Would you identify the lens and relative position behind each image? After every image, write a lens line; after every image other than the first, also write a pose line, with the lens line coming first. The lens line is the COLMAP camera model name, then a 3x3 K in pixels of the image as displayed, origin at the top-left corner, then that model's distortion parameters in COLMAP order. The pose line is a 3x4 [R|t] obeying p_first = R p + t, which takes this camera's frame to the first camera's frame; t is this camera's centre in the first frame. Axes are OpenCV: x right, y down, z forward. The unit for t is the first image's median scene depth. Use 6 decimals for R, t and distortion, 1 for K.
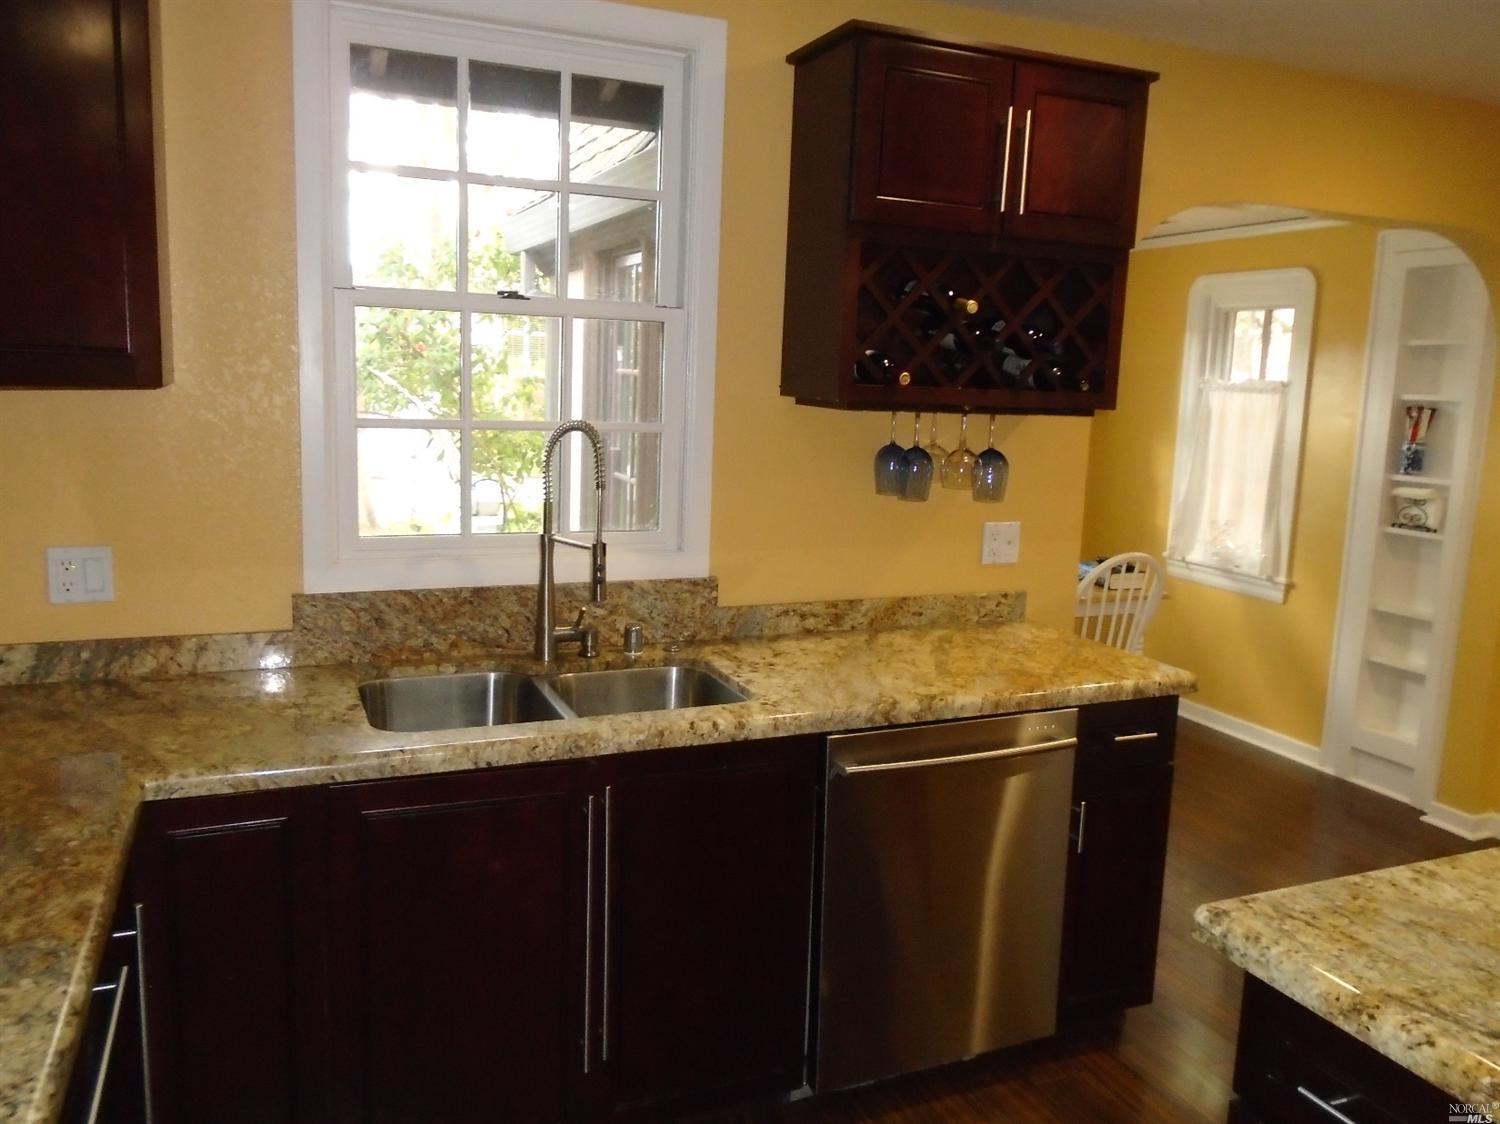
lens RADIAL K [[1151.0, 0, 753.5], [0, 1151.0, 560.0], [0, 0, 1]] dist [-0.006157, 0.005142]
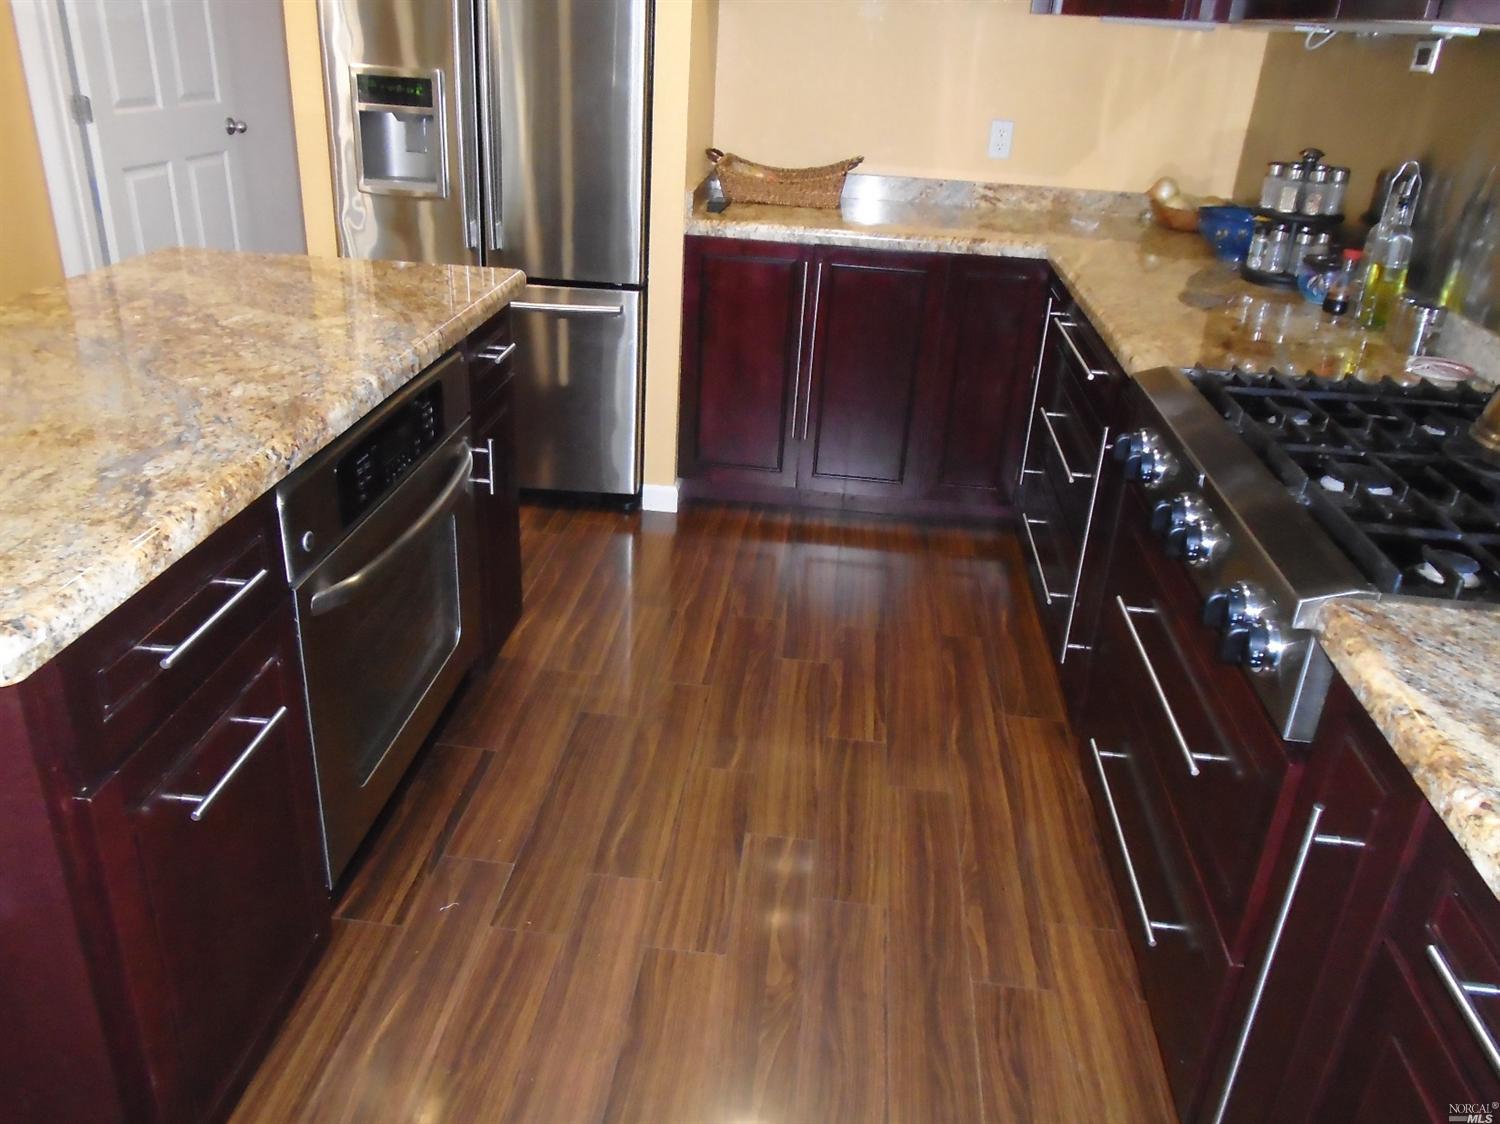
lens RADIAL K [[1151.0, 0, 749.5], [0, 1151.0, 540.4], [0, 0, 1]] dist [-0.006157, 0.005142]
pose [[-0.867020, -0.276158, 0.414745, -0.307745], [-0.000052, 0.832414, 0.554154, -0.152510], [-0.498273, 0.480441, -0.721734, 1.370960]]
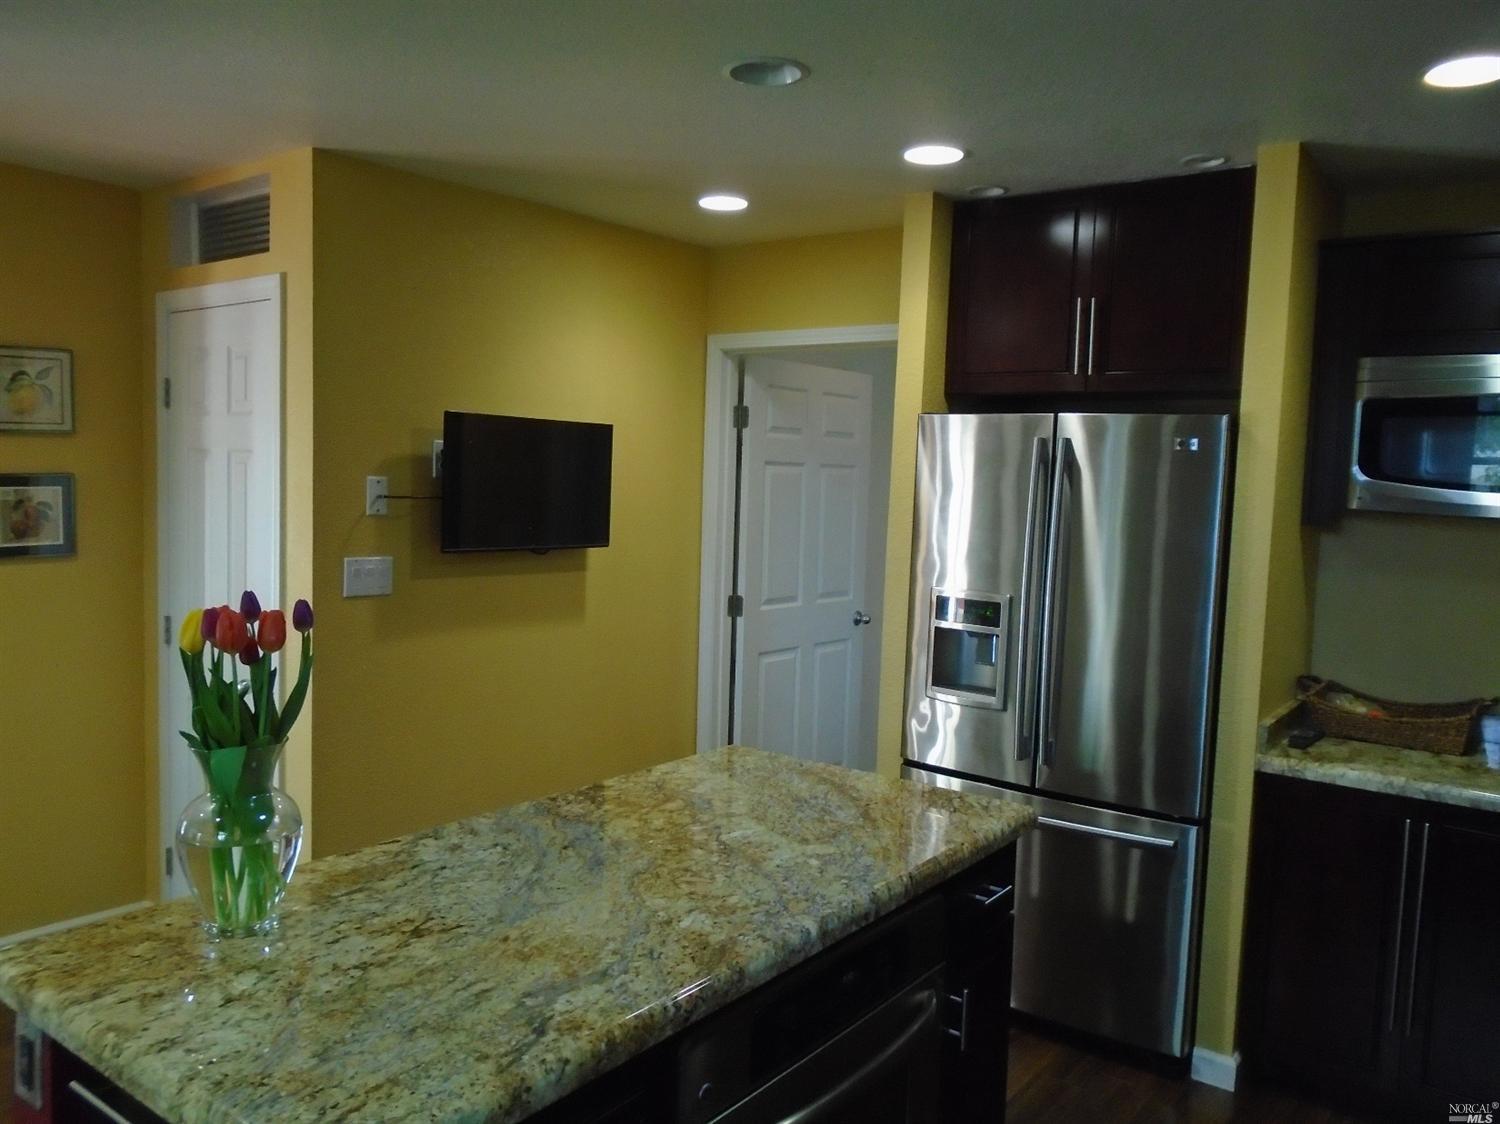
lens RADIAL K [[1151.0, 0, 742.9], [0, 1151.0, 558.4], [0, 0, 1]] dist [-0.006157, 0.005142]
pose [[-0.492544, -0.112051, 0.863044, -0.394536], [0.087775, 0.980224, 0.177358, -0.238427], [-0.865850, 0.163110, -0.472968, 1.160806]]
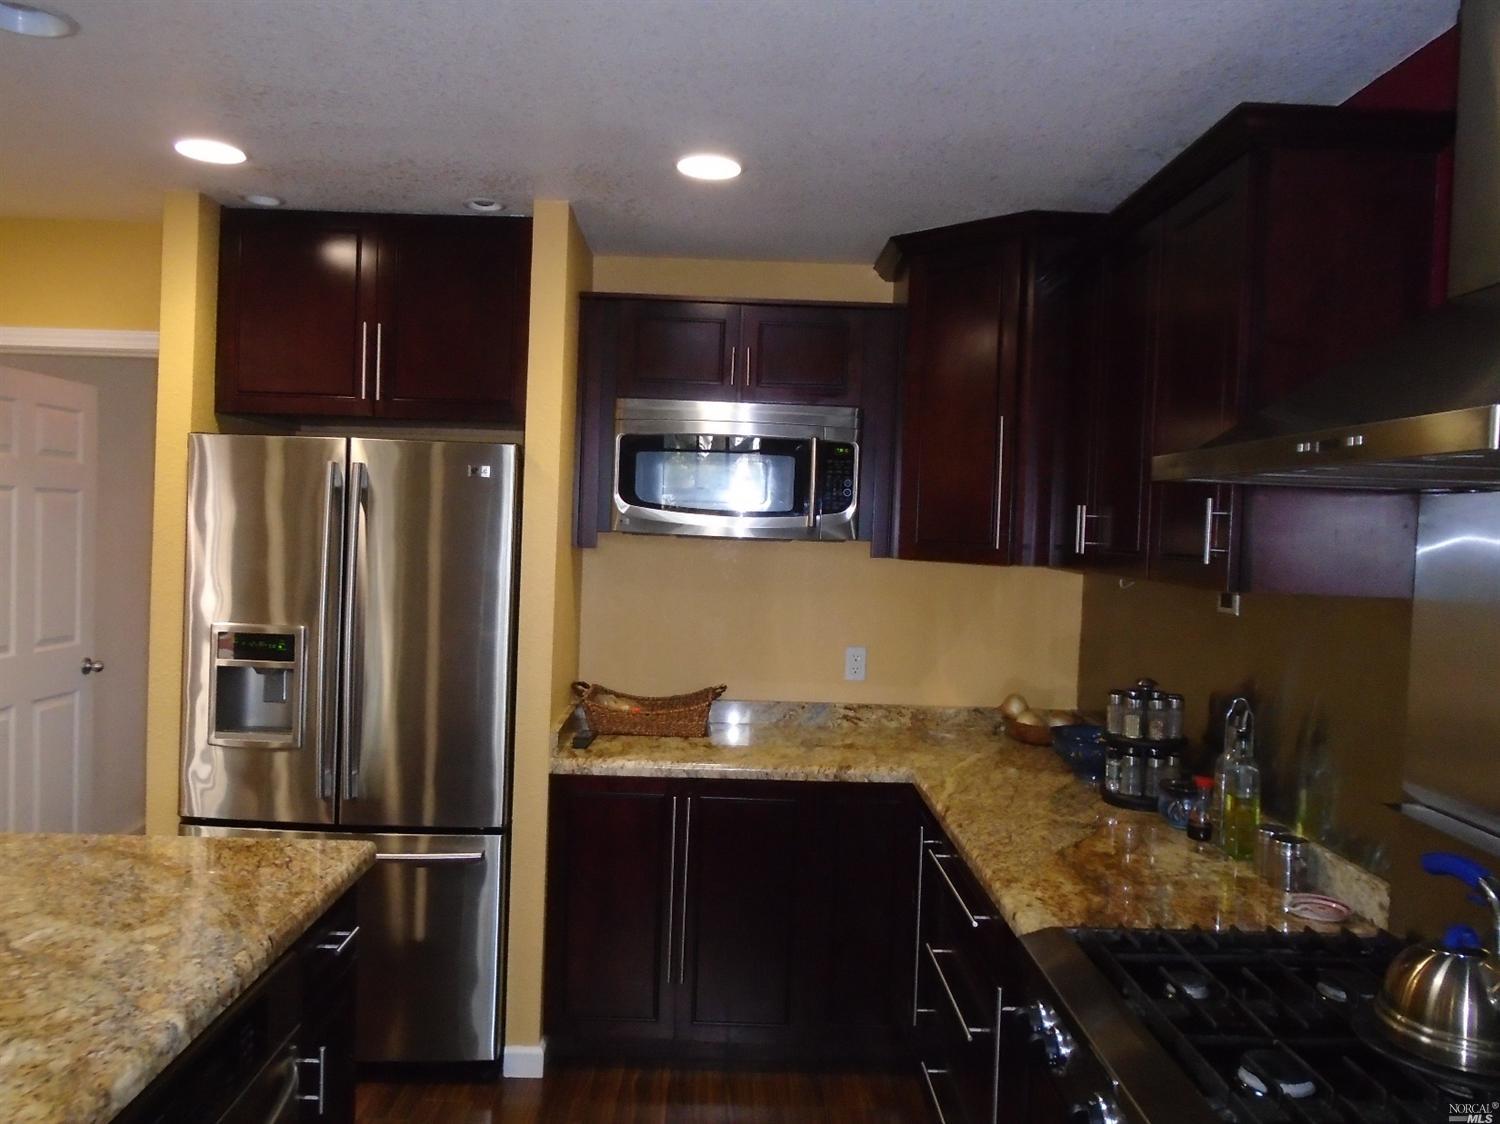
lens RADIAL K [[1151.0, 0, 745.9], [0, 1151.0, 562.7], [0, 0, 1]] dist [-0.006157, 0.005142]
pose [[-0.918349, -0.071605, 0.389240, -0.266853], [0.003815, 0.981850, 0.189623, -0.245345], [-0.395753, 0.175625, -0.901408, 1.270650]]
